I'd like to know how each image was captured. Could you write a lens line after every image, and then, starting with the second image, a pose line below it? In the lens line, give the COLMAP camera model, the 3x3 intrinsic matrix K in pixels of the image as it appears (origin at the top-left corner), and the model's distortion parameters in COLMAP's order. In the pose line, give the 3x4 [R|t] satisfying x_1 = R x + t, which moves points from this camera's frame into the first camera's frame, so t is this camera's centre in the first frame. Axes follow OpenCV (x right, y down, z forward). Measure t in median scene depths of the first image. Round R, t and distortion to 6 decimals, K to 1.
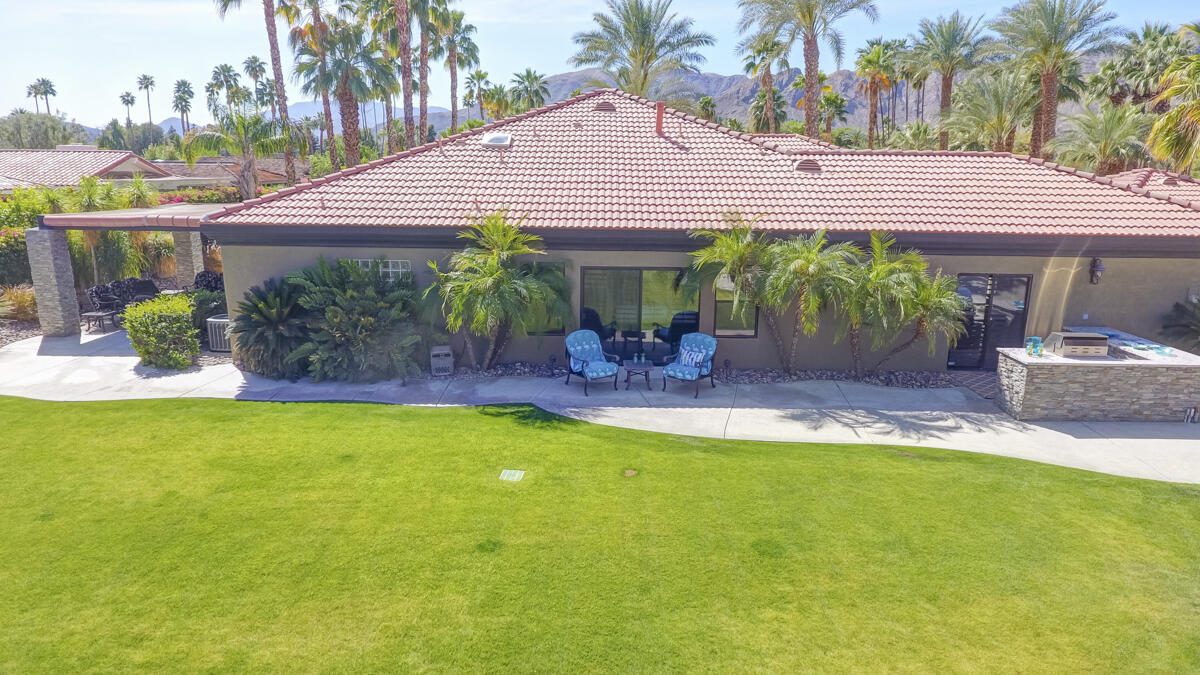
lens RADIAL K [[706.1, 0, 597.4], [0, 706.1, 330.2], [0, 0, 1]] dist [-0.001173, -0.001140]
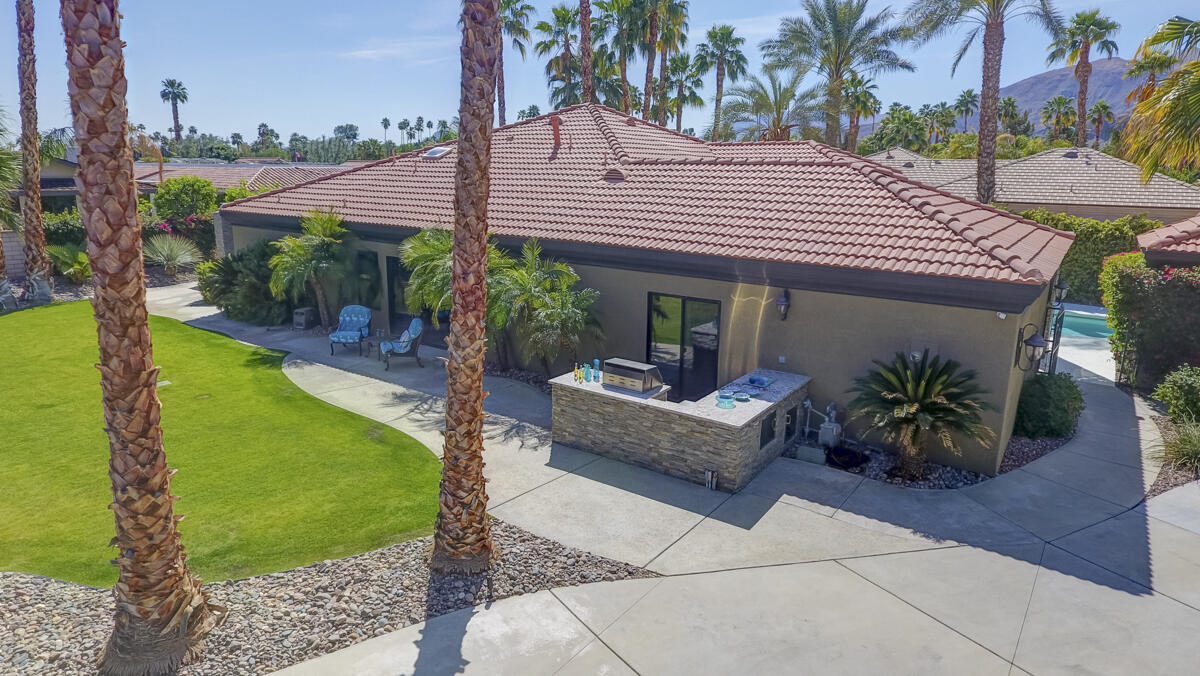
lens RADIAL K [[706.1, 0, 597.4], [0, 706.1, 330.7], [0, 0, 1]] dist [-0.001173, -0.001140]
pose [[0.818324, 0.129257, -0.560034, 1.155970], [-0.135530, 0.990303, 0.030527, -0.057605], [0.558549, 0.050920, 0.827907, 0.234715]]
